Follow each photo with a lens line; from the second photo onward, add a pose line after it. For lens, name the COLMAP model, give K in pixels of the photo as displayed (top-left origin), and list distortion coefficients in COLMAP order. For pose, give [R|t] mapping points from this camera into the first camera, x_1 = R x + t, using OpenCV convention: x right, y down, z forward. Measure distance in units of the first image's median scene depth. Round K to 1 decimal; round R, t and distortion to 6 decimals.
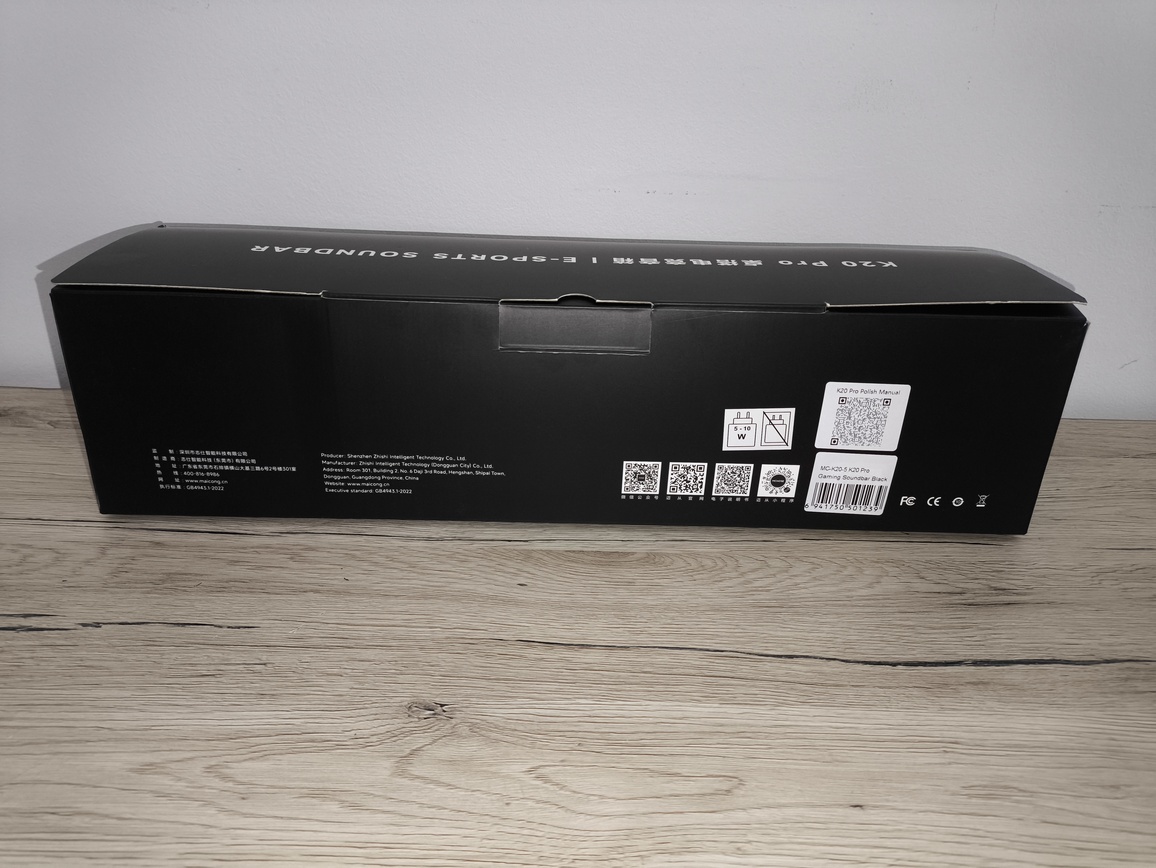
lens RADIAL K [[856.2, 0, 587.4], [0, 856.2, 434.0], [0, 0, 1]] dist [0.054725, -0.106085]
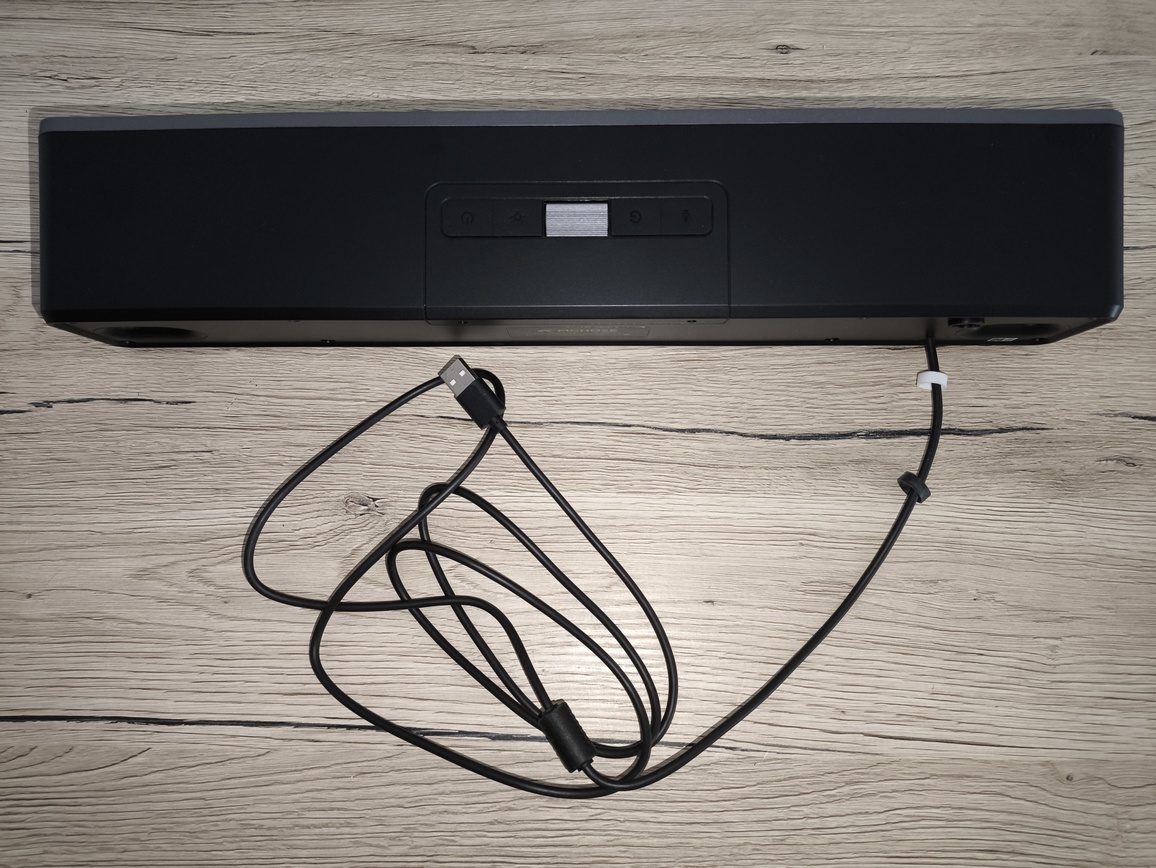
lens RADIAL K [[859.7, 0, 589.4], [0, 859.7, 429.5], [0, 0, 1]] dist [0.116508, -0.243225]
pose [[0.998822, 0.013287, -0.046669, 0.168208], [0.027446, 0.638453, 0.769171, -0.613030], [0.040016, -0.769546, 0.637337, 0.332443]]
